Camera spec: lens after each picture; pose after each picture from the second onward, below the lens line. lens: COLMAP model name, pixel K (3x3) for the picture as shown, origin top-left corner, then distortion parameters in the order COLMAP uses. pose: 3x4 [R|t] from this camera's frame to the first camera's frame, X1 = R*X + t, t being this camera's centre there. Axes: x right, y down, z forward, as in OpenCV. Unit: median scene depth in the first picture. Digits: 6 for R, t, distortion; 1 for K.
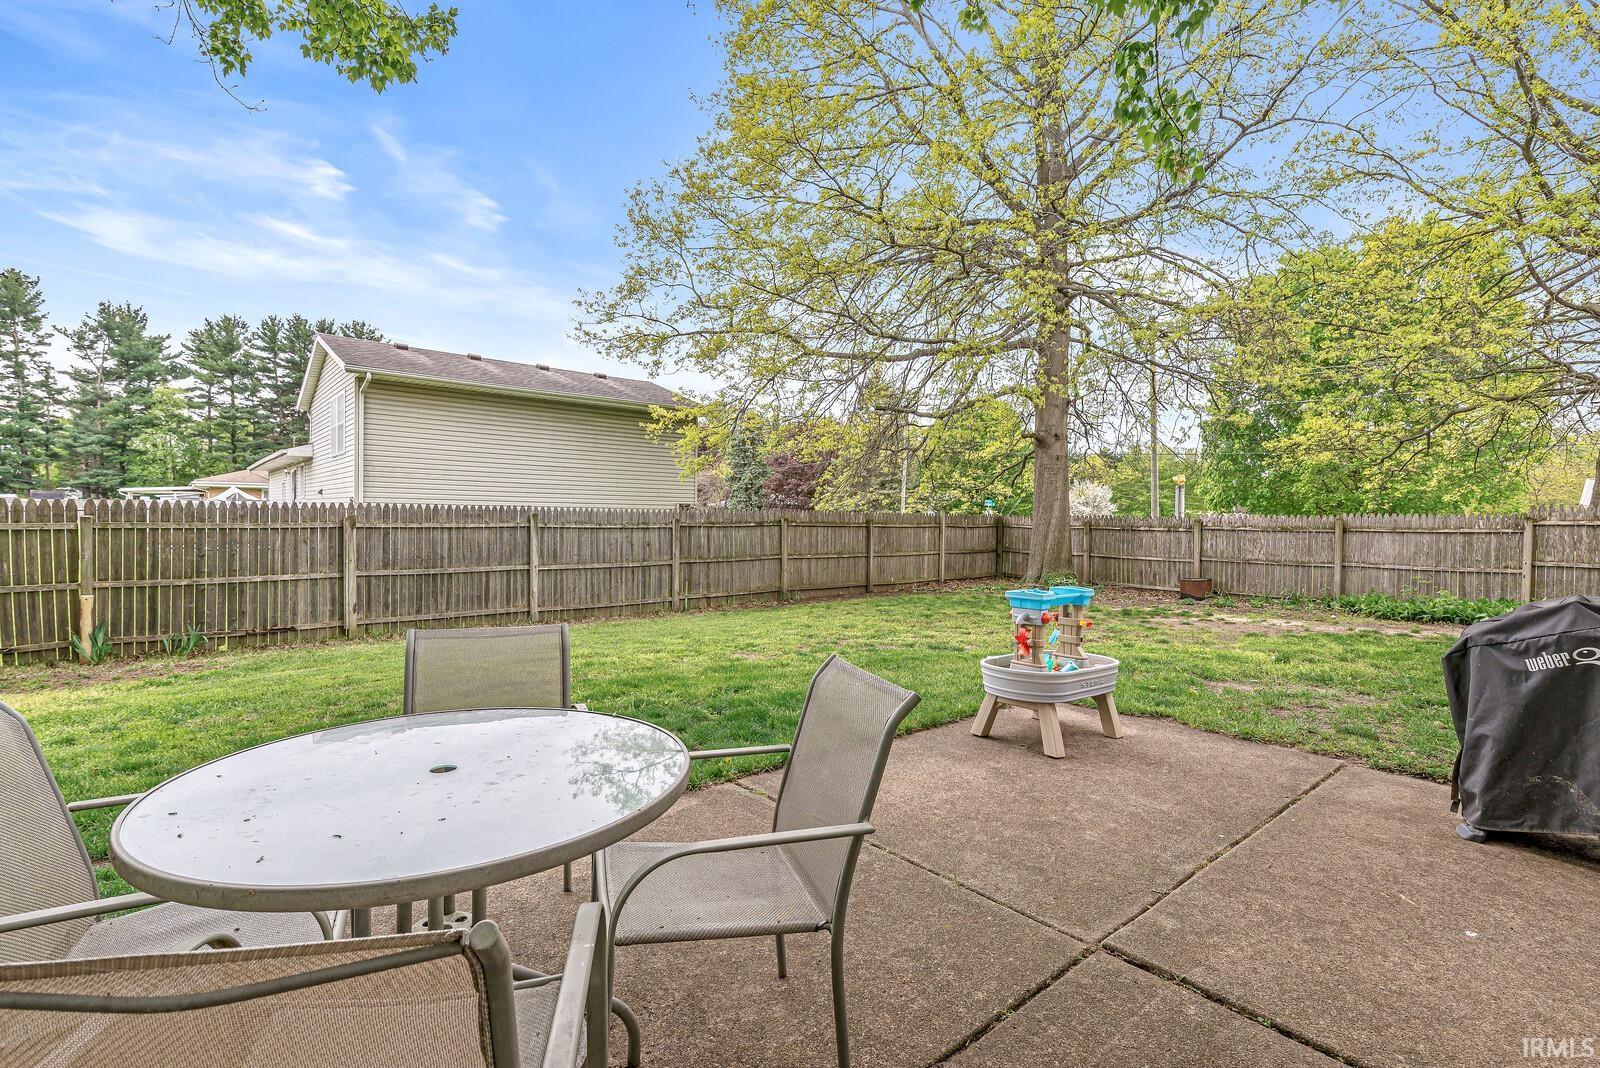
lens RADIAL K [[732.3, 0, 804.3], [0, 732.3, 533.9], [0, 0, 1]] dist [0.002794, 0.000164]
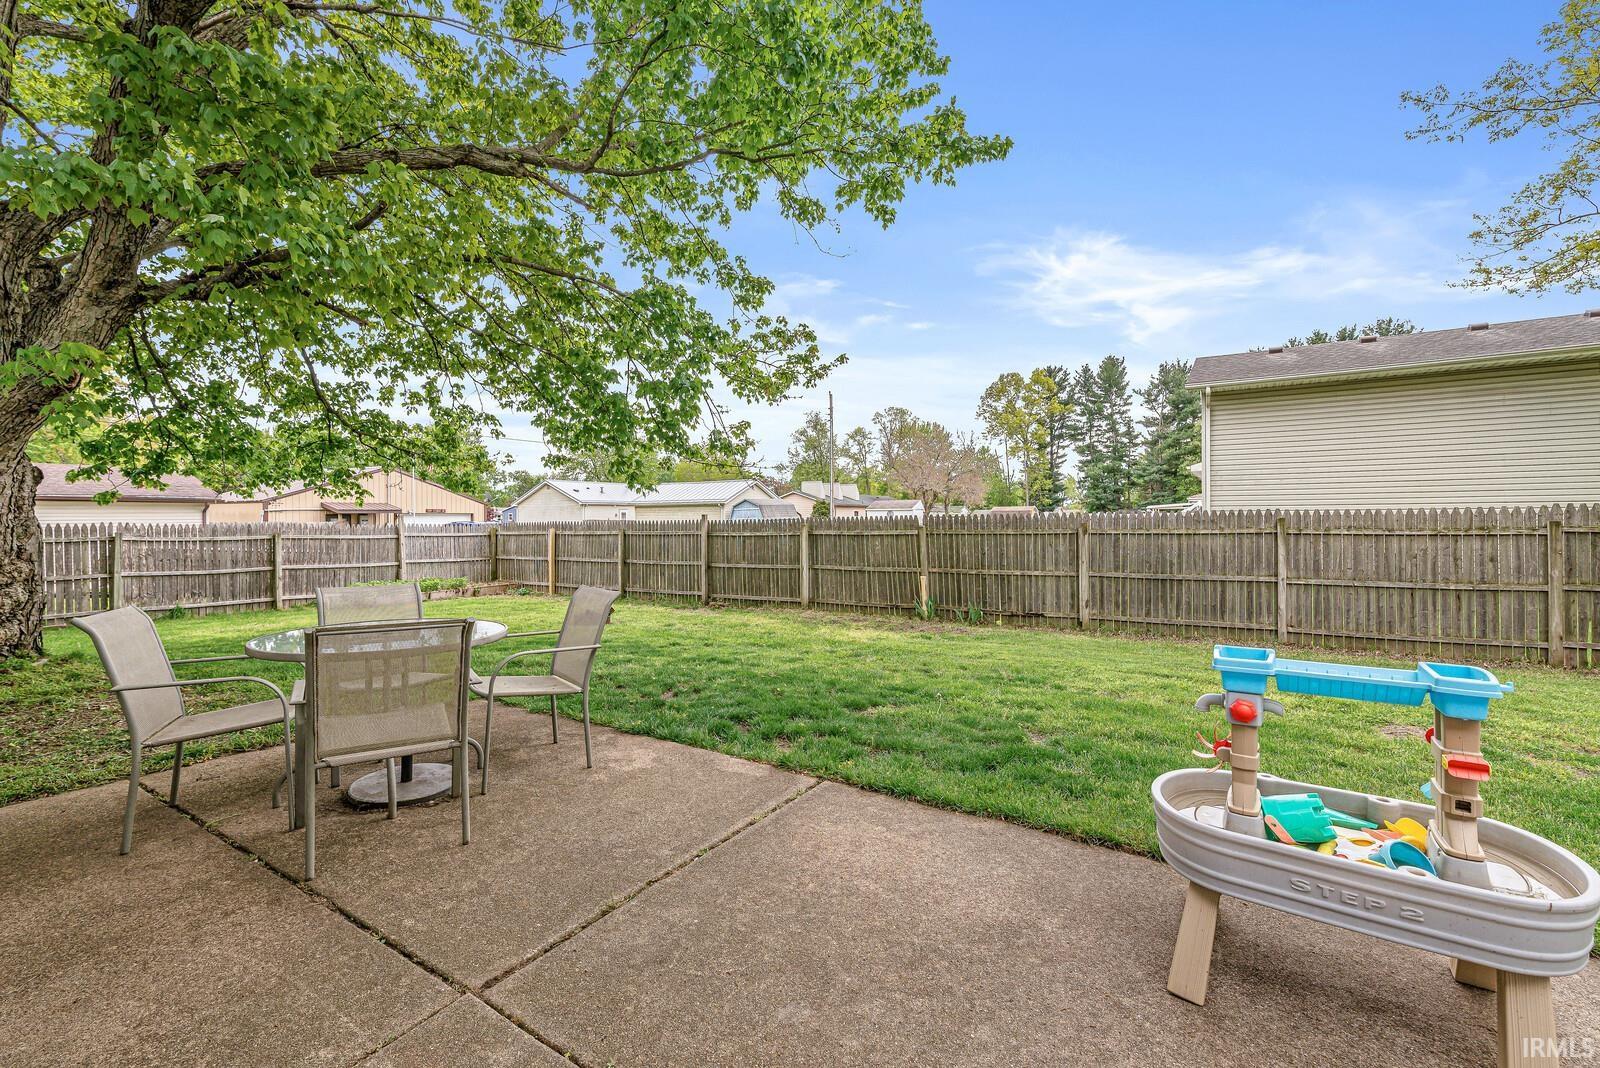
lens RADIAL K [[690.1, 0, 795.2], [0, 690.1, 523.9], [0, 0, 1]] dist [0.001343, -0.000960]
pose [[0.277462, -0.014515, -0.960627, 0.248358], [-0.012464, 0.999747, -0.018706, 0.001780], [0.960656, 0.017163, 0.277211, 0.215191]]
